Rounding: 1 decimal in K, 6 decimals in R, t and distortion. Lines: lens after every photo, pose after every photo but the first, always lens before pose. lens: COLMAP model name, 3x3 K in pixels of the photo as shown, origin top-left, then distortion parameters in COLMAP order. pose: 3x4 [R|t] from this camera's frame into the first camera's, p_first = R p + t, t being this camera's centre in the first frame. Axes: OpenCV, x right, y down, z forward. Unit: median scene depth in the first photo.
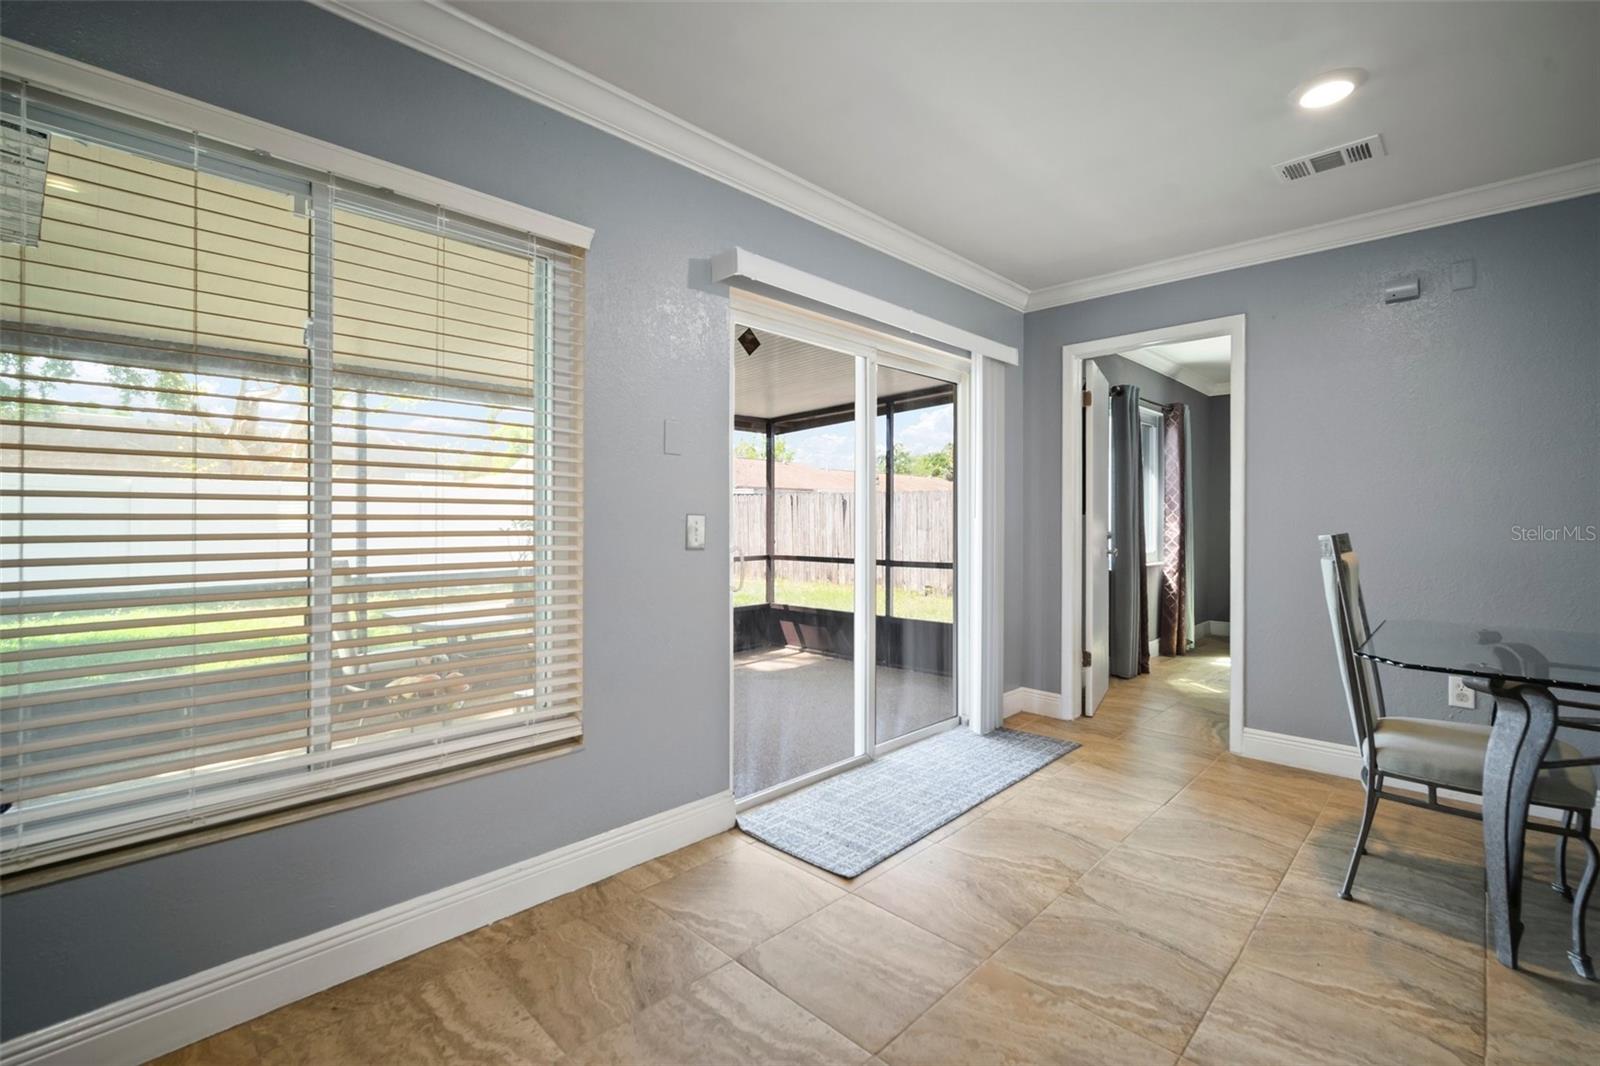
lens RADIAL K [[699.0, 0, 796.2], [0, 699.0, 522.3], [0, 0, 1]] dist [-0.009558, 0.004100]
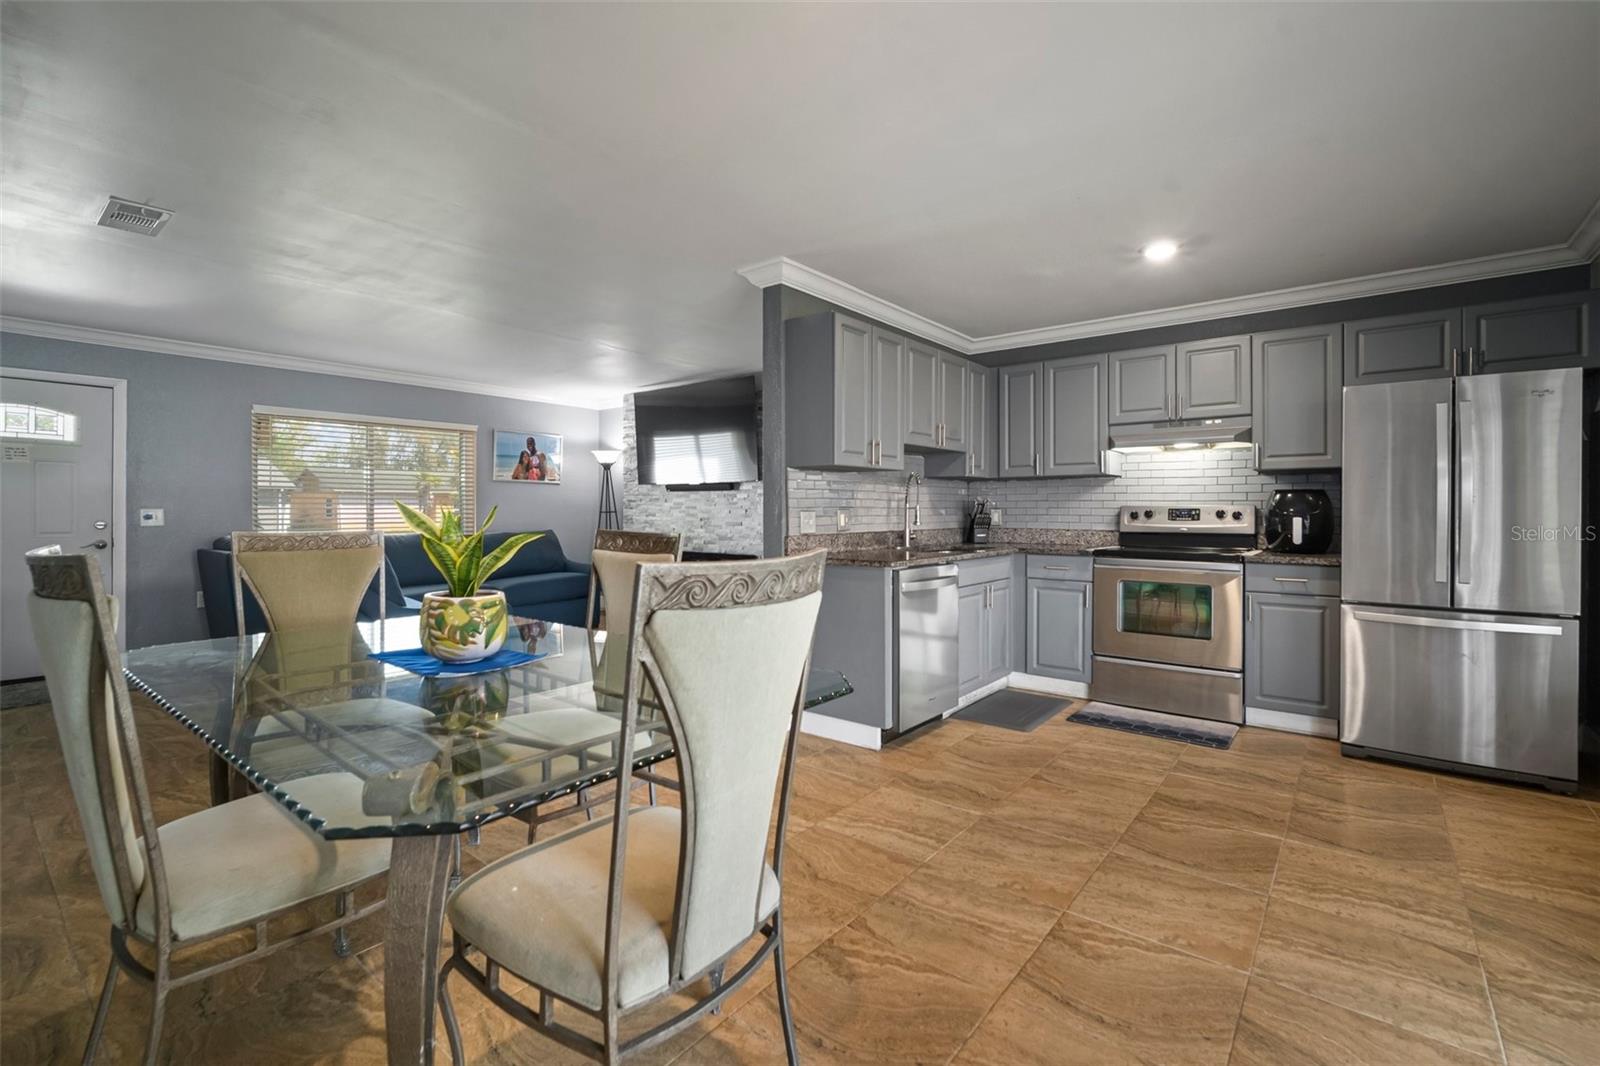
lens RADIAL K [[699.0, 0, 803.0], [0, 699.0, 513.8], [0, 0, 1]] dist [-0.009558, 0.004100]
pose [[-0.994356, -0.002495, -0.106064, 0.984791], [-0.003062, 0.999982, 0.005189, -0.019005], [0.106050, 0.005484, -0.994346, 1.870125]]
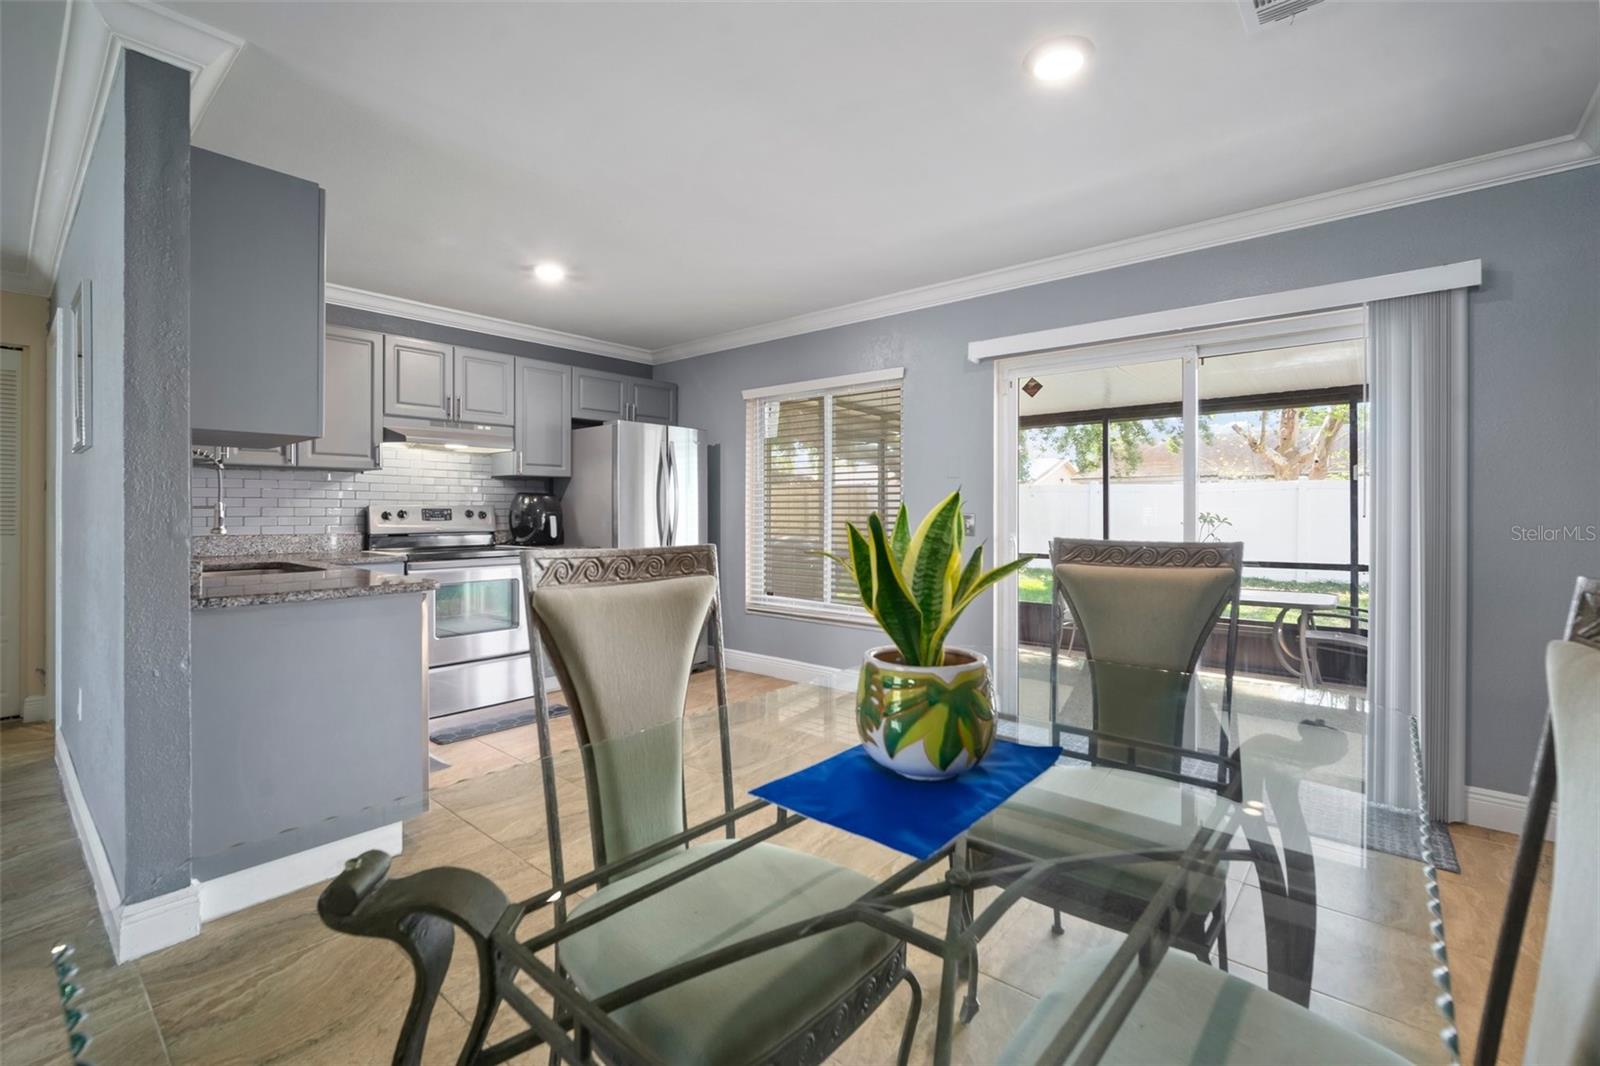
lens RADIAL K [[699.0, 0, 796.5], [0, 699.0, 514.3], [0, 0, 1]] dist [-0.009558, 0.004100]
pose [[0.066715, 0.010471, -0.997717, 1.918733], [-0.004698, 0.999937, 0.010180, -0.038853], [0.997761, 0.004008, 0.066760, 0.683097]]
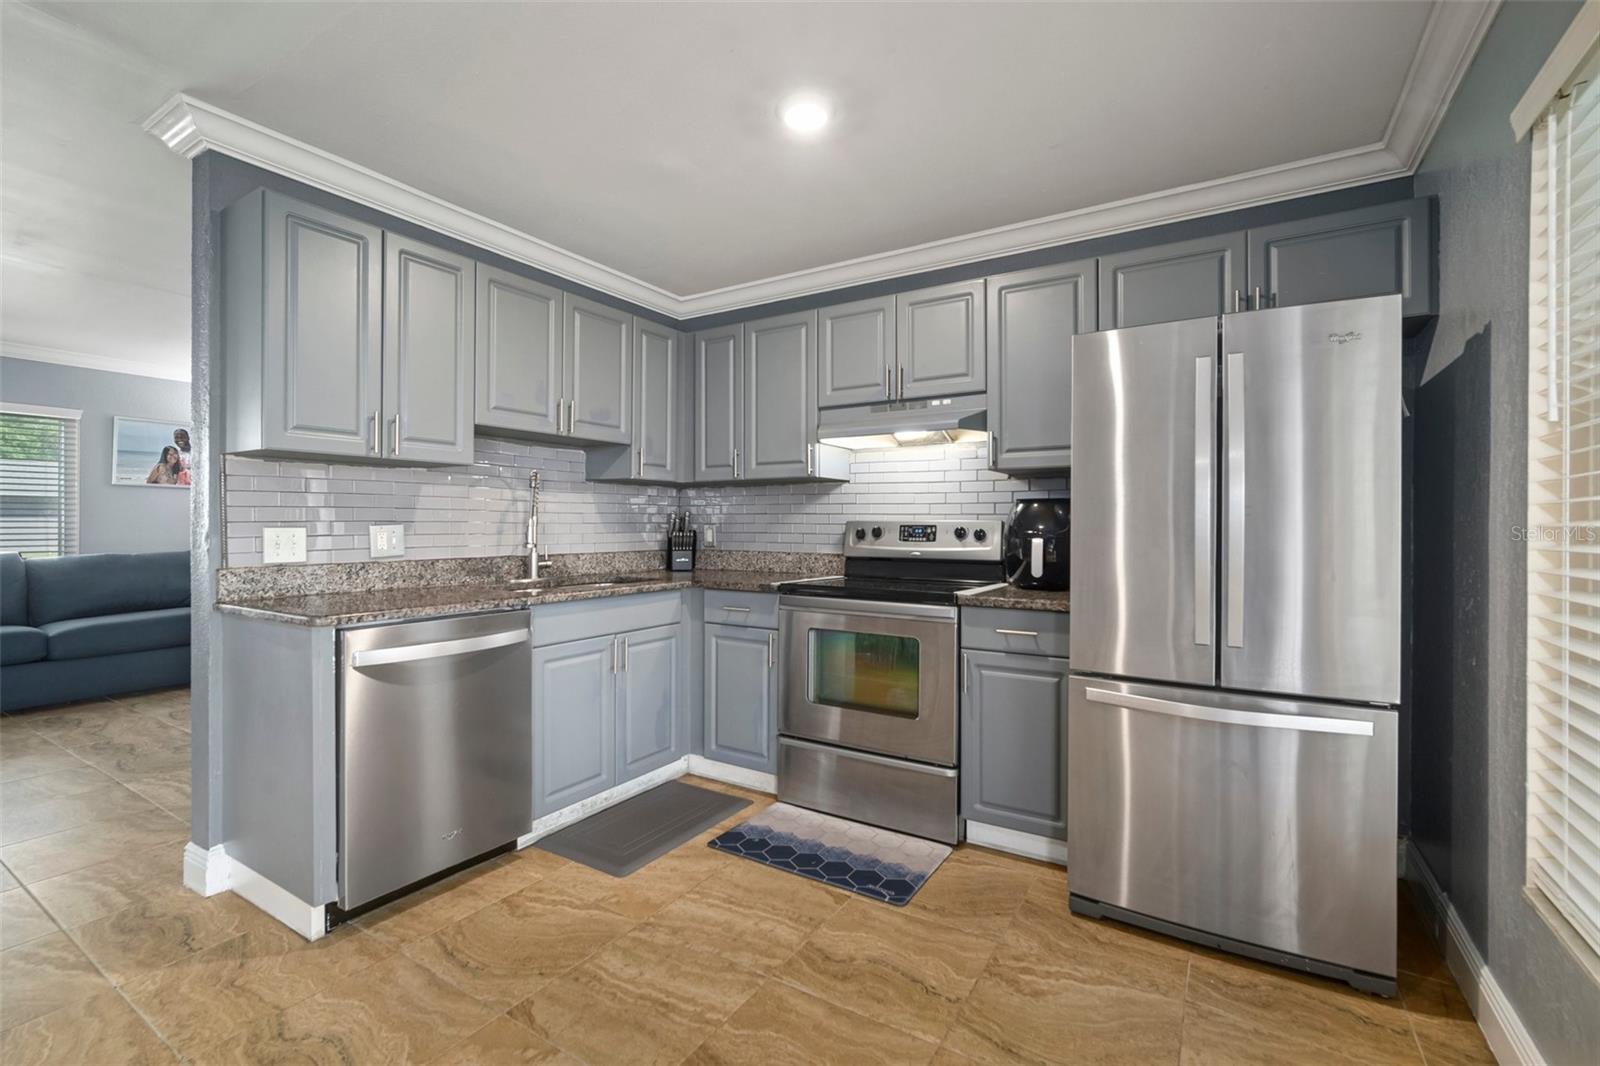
lens RADIAL K [[699.0, 0, 793.0], [0, 699.0, 524.4], [0, 0, 1]] dist [-0.009558, 0.004100]
pose [[-0.975757, -0.007094, -0.218740, 0.100695], [-0.006605, 0.999974, -0.002967, -0.022974], [0.218756, -0.001451, -0.975779, 1.249435]]
